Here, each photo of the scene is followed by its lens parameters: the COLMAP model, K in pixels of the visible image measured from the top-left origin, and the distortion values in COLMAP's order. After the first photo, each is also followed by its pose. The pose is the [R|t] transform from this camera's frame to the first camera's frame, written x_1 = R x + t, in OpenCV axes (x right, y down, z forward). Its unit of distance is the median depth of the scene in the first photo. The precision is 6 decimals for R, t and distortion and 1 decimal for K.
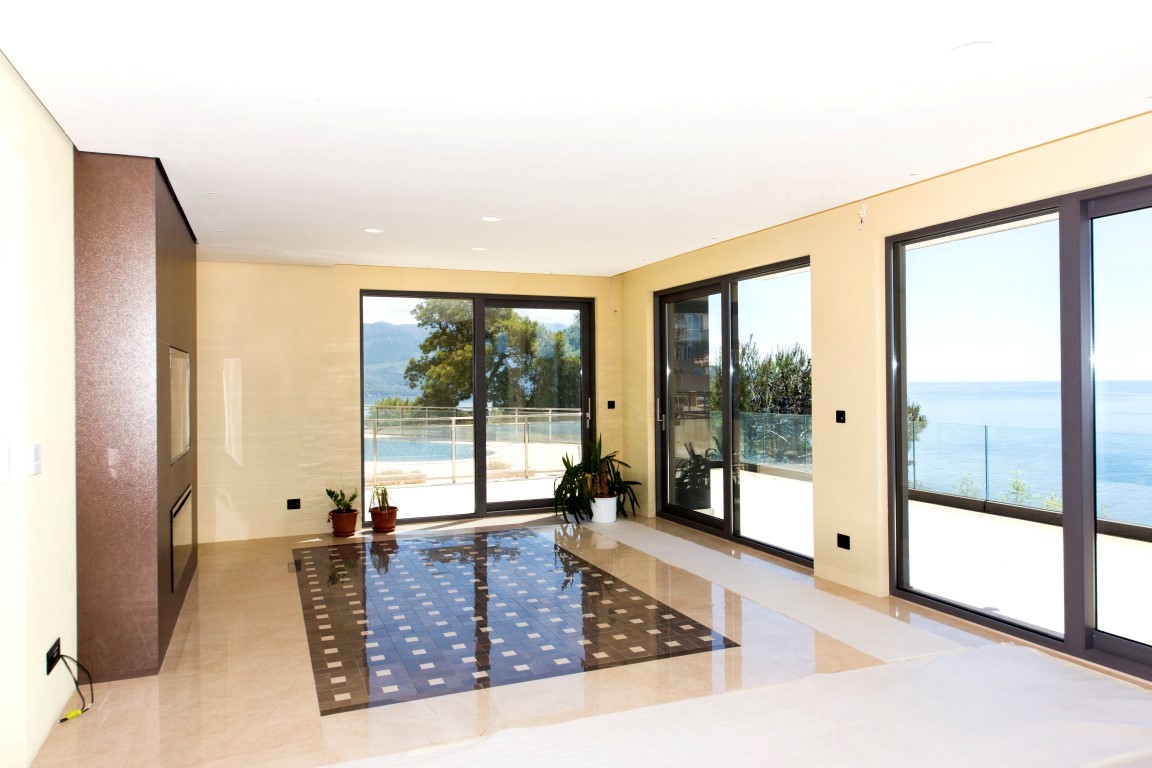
lens RADIAL K [[765.2, 0, 576.0], [0, 765.2, 384.0], [0, 0, 1]] dist [0.036147, 0.000088]
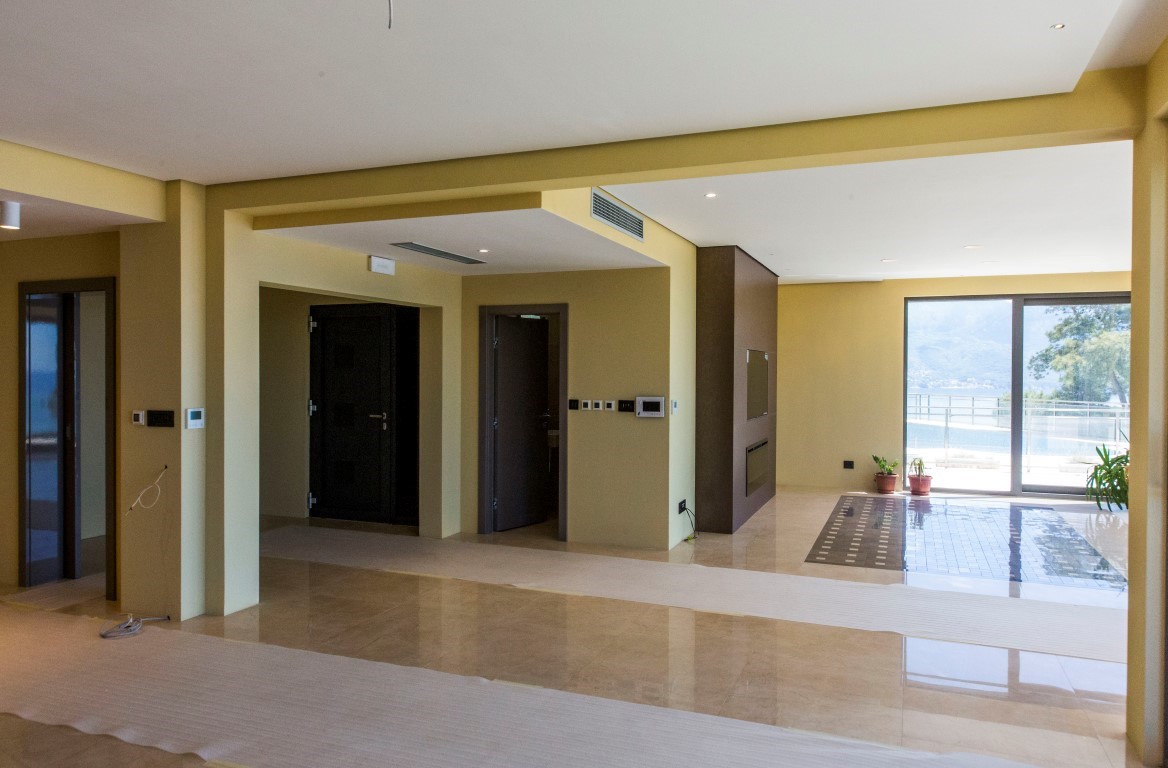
lens RADIAL K [[814.8, 0, 584.0], [0, 814.8, 384.0], [0, 0, 1]] dist [0.002937, -0.000166]
pose [[0.717017, 0.023508, -0.696659, 0.247317], [-0.013814, 0.999714, 0.019517, -0.001966], [0.696919, -0.004370, 0.717137, -0.278590]]
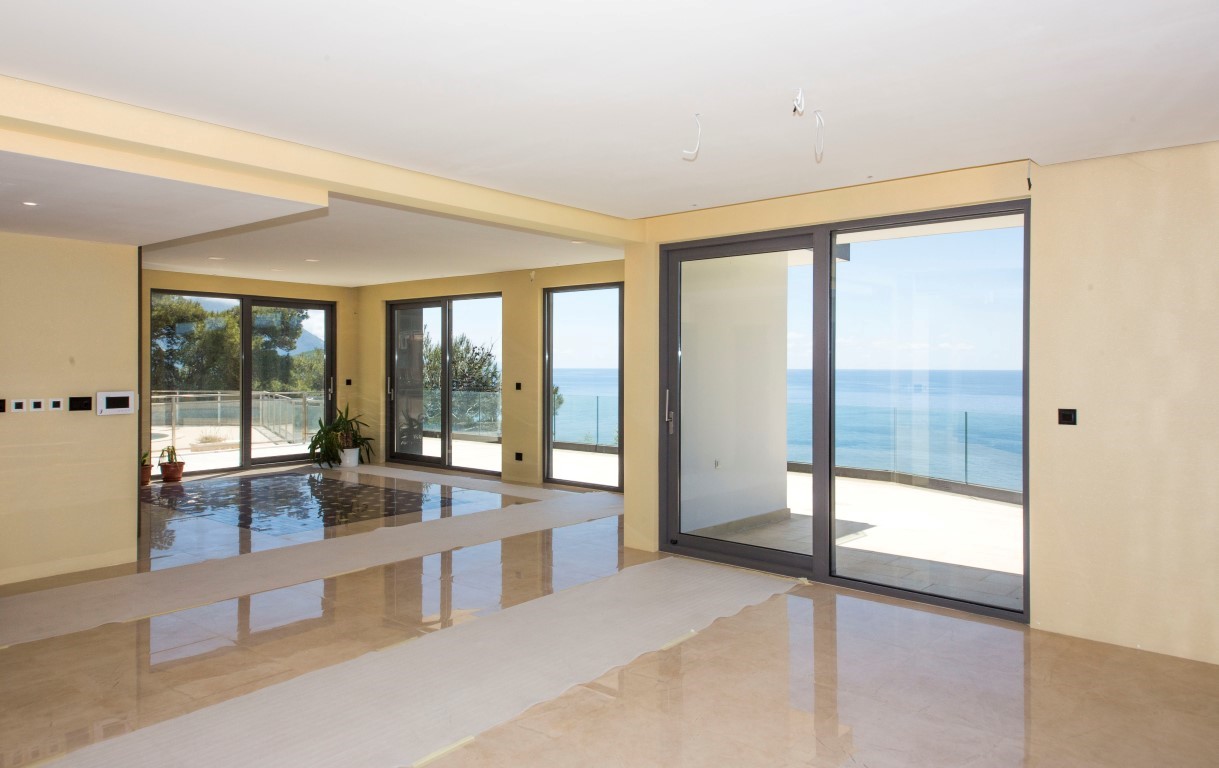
lens RADIAL K [[803.9, 0, 610.7], [0, 803.9, 363.1], [0, 0, 1]] dist [0.028538, 0.000064]
pose [[0.884850, 0.011762, 0.465728, -0.218170], [-0.008173, 0.999919, -0.009726, 0.004062], [-0.465805, 0.004800, 0.884874, -0.485809]]
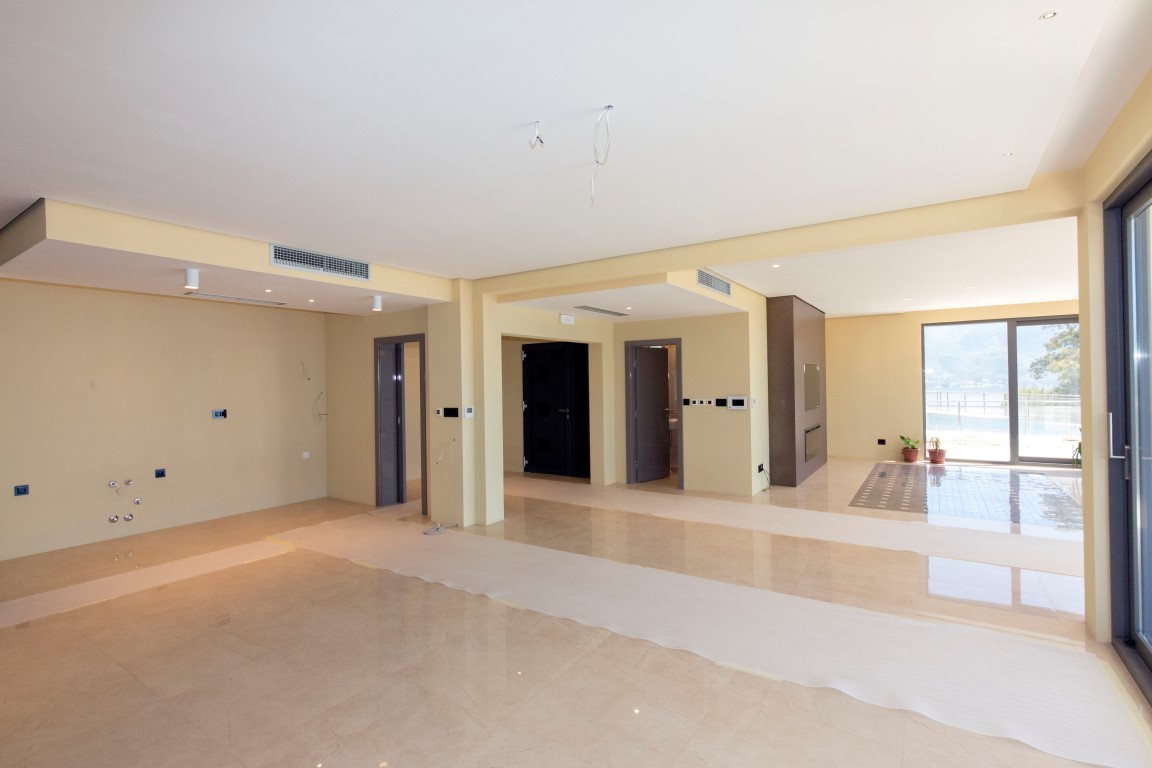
lens RADIAL K [[537.3, 0, 571.8], [0, 537.3, 380.0], [0, 0, 1]] dist [-0.001315, -0.000920]
pose [[0.554143, -0.001913, -0.832420, 0.276365], [0.007511, 0.999968, 0.002702, -0.003554], [0.832388, -0.007749, 0.554139, -0.320042]]
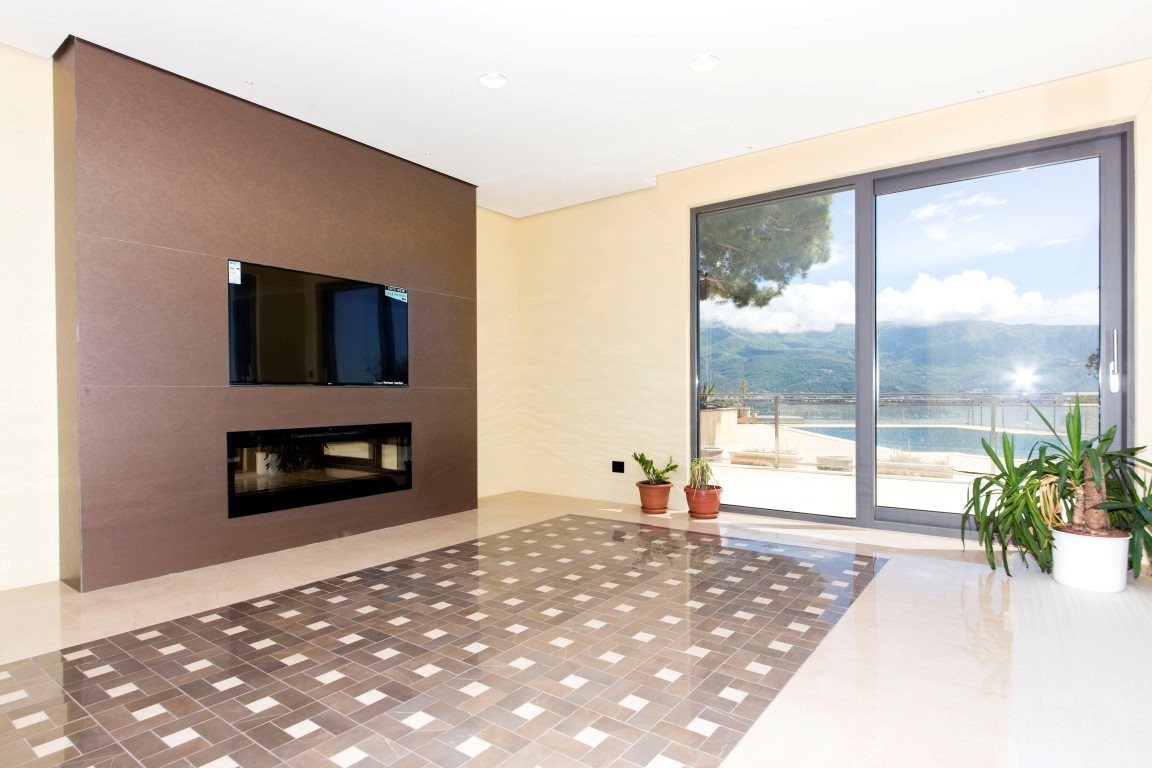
lens RADIAL K [[607.6, 0, 576.3], [0, 607.6, 397.4], [0, 0, 1]] dist [-0.001590, -0.000303]
pose [[0.519232, 0.011415, -0.854557, 0.186931], [-0.001246, 0.999920, 0.012599, 0.060749], [0.854632, -0.005477, 0.519205, 0.538312]]
